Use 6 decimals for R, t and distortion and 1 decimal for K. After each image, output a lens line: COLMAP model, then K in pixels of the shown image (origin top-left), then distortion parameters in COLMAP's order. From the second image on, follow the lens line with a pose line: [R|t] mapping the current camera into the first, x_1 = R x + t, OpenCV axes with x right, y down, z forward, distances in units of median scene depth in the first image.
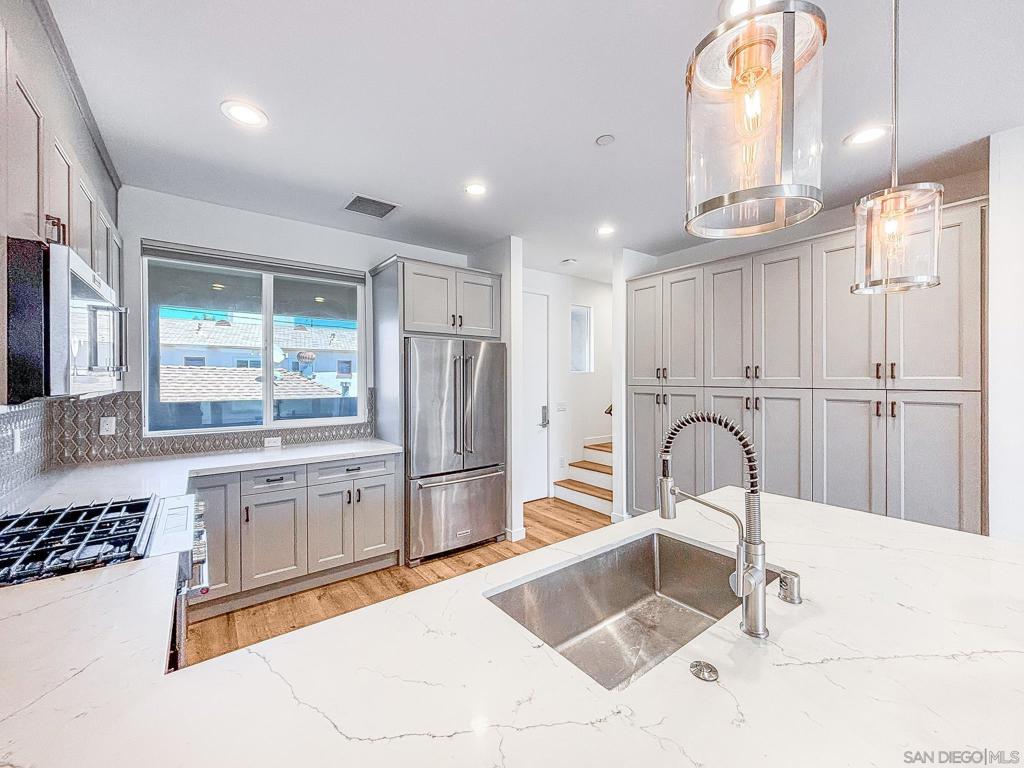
lens RADIAL K [[412.9, 0, 513.6], [0, 412.9, 376.3], [0, 0, 1]] dist [0.000331, -0.000028]
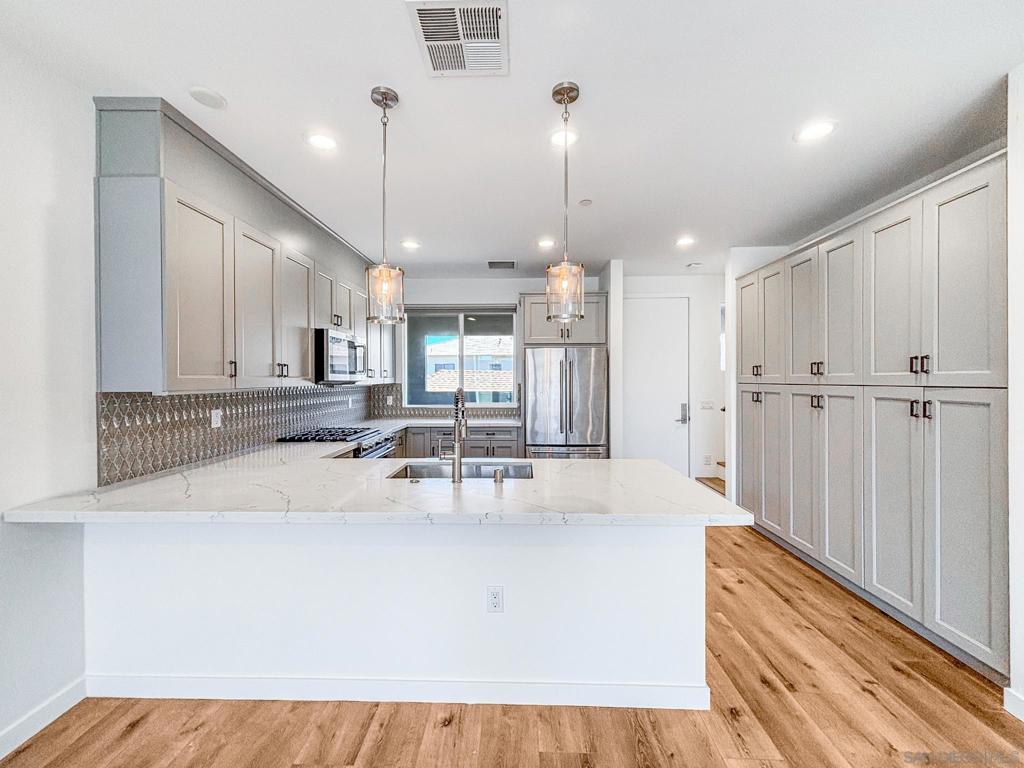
lens RADIAL K [[416.5, 0, 509.9], [0, 416.5, 376.2], [0, 0, 1]] dist [0.008985, -0.000771]
pose [[0.780658, -0.003022, -0.624951, 0.623045], [-0.000623, 0.999984, -0.005613, 0.012941], [0.624958, 0.004771, 0.780644, -0.181508]]
